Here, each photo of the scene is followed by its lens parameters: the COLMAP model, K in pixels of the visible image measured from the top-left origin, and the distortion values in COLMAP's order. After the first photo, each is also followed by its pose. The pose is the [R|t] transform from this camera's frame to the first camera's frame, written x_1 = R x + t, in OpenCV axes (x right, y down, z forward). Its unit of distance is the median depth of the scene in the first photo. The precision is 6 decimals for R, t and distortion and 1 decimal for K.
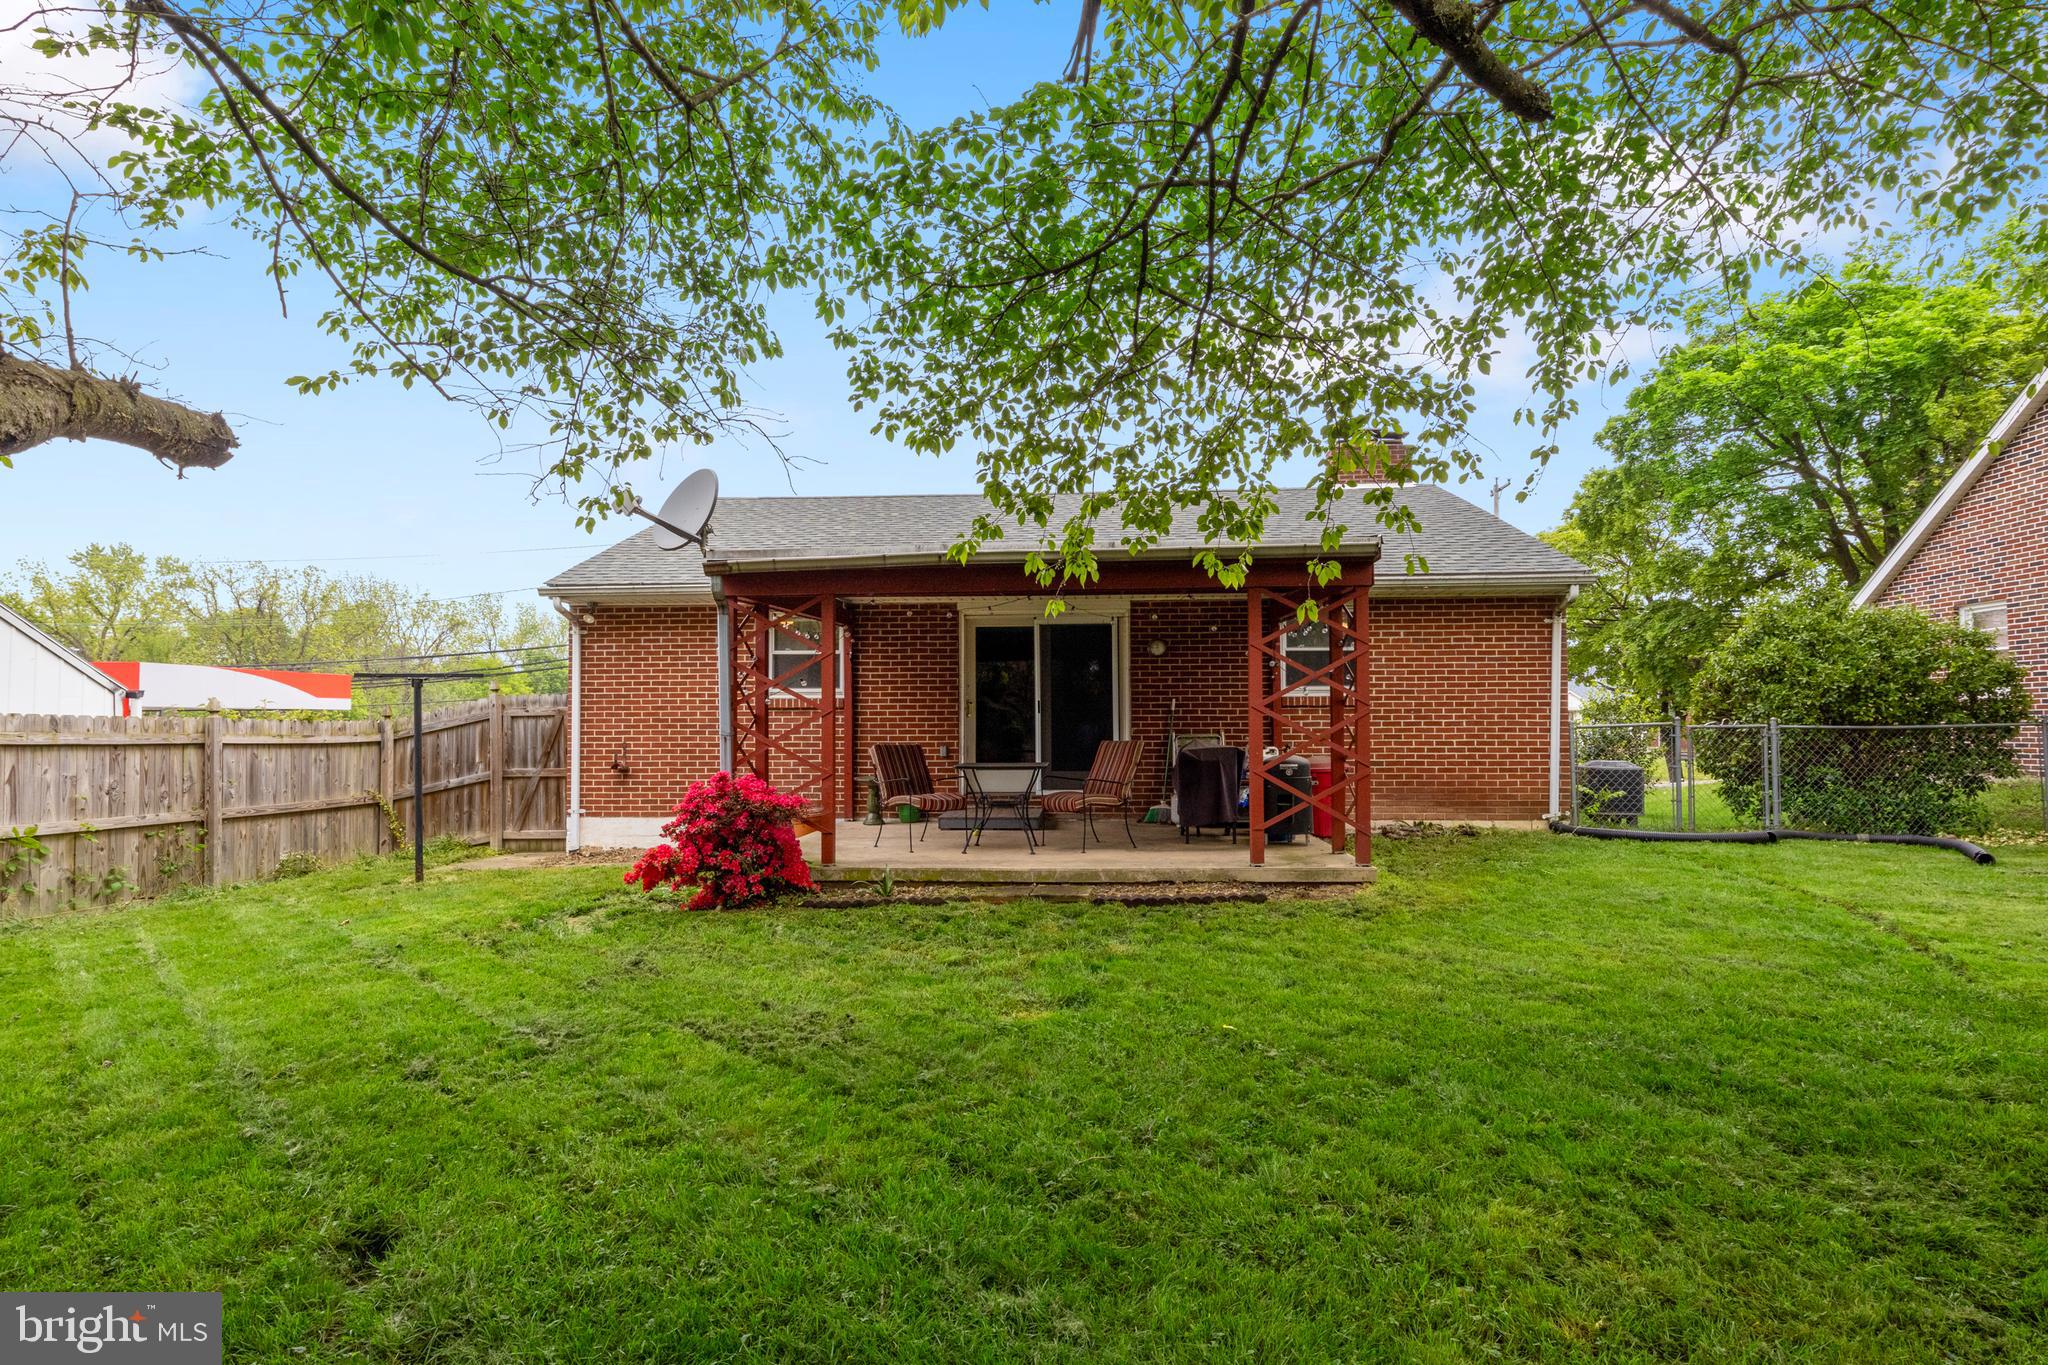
lens RADIAL K [[1038.2, 0, 1024.0], [0, 1038.2, 682.5], [0, 0, 1]] dist [-0.003779, 0.000523]
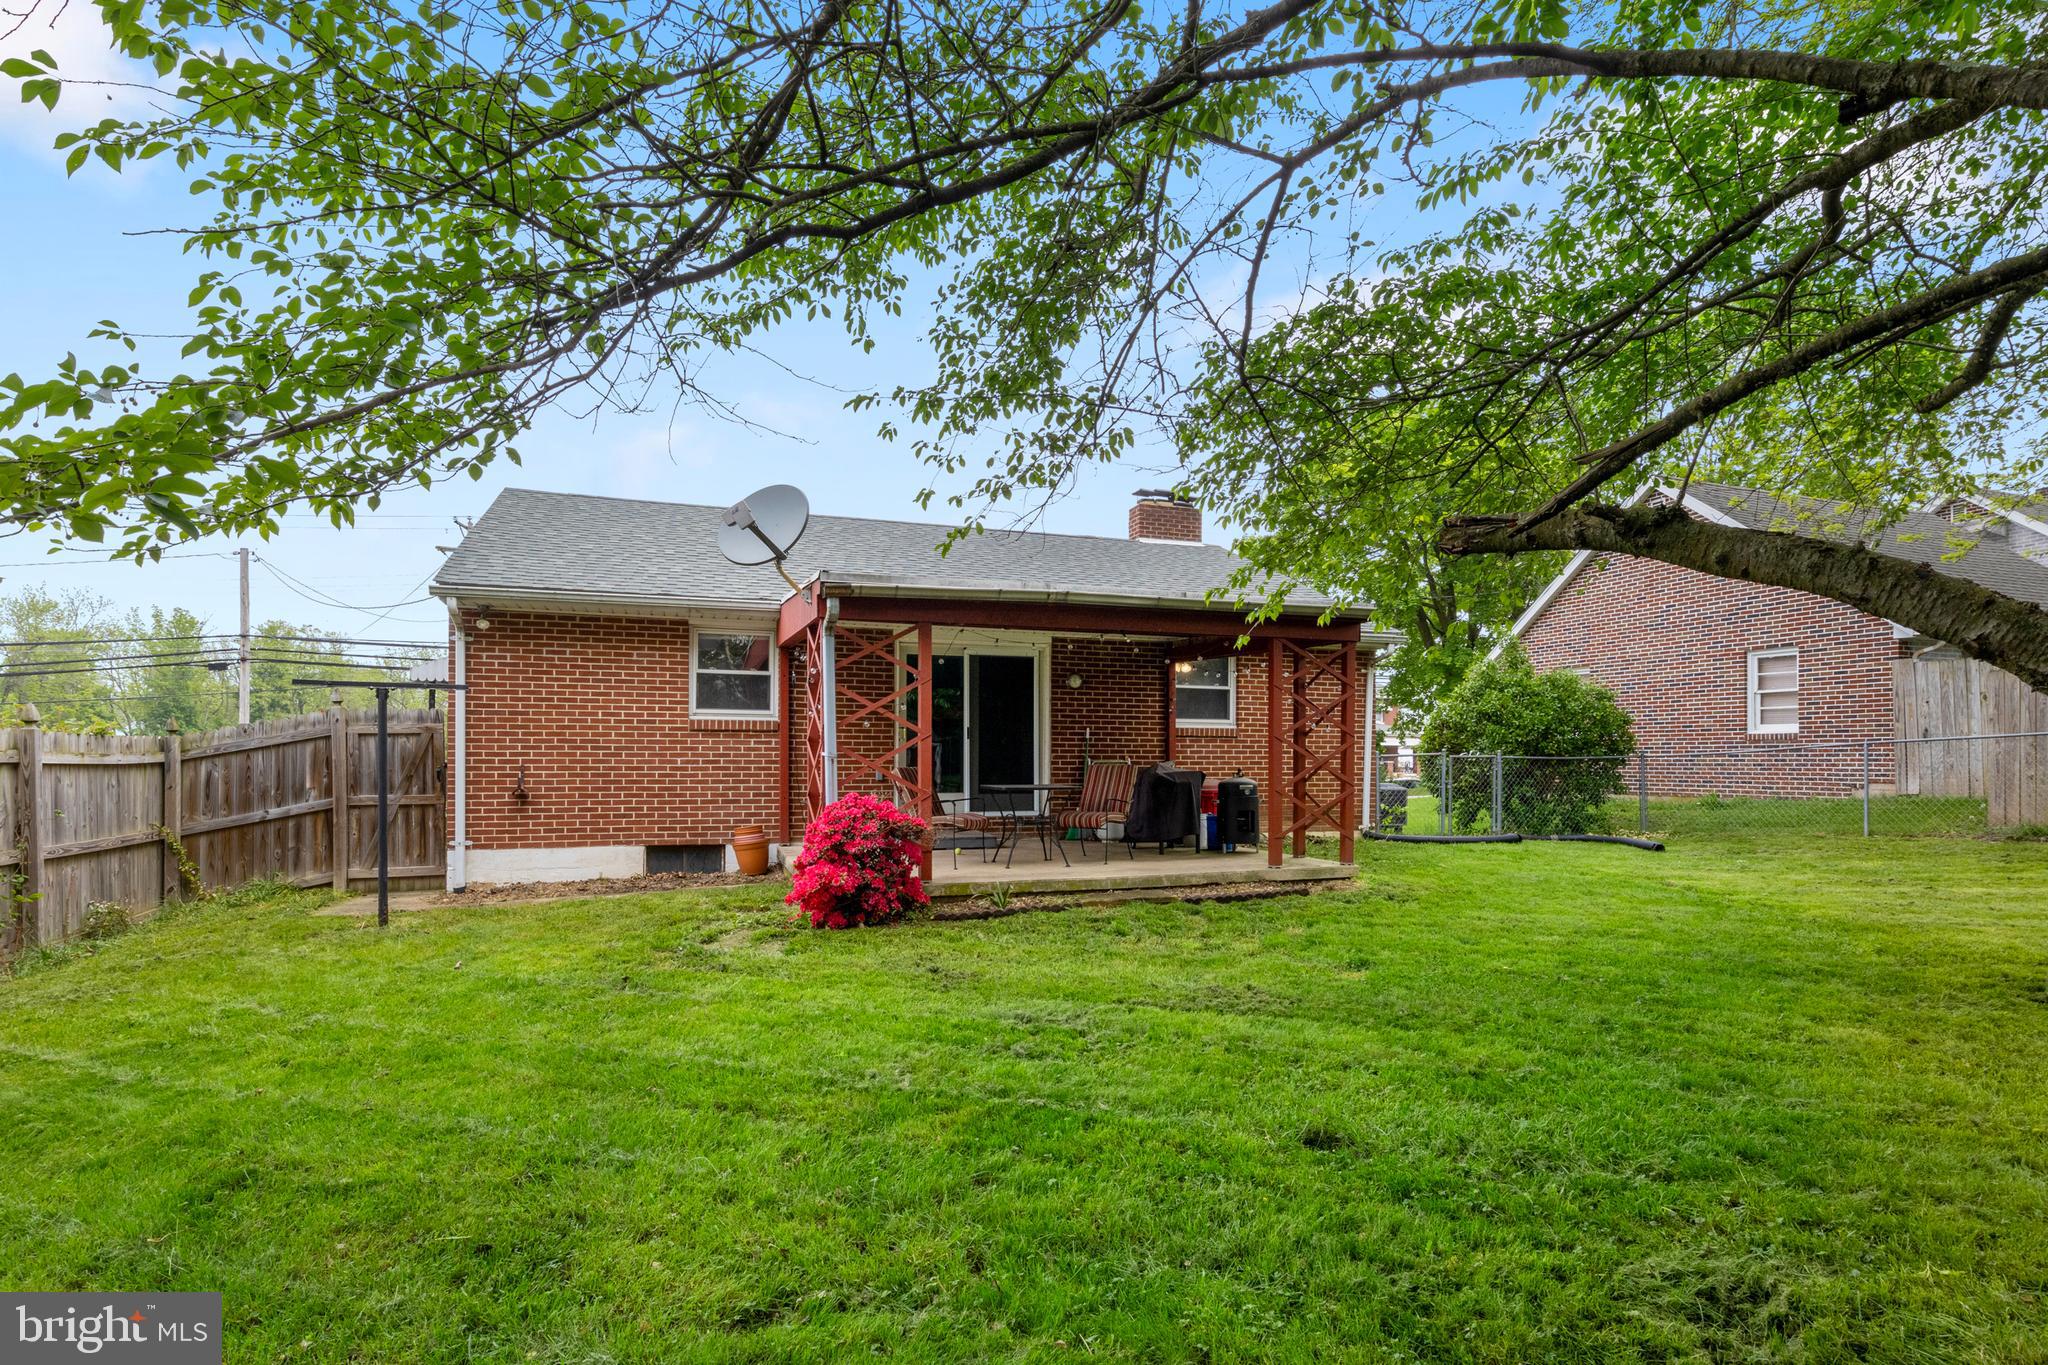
lens RADIAL K [[1066.3, 0, 1024.6], [0, 1066.3, 739.5], [0, 0, 1]] dist [-0.003121, -0.000287]
pose [[0.914925, 0.014015, 0.403381, -0.372840], [-0.025331, 0.999421, 0.022729, 0.004098], [-0.402829, -0.031013, 0.914750, -0.011936]]
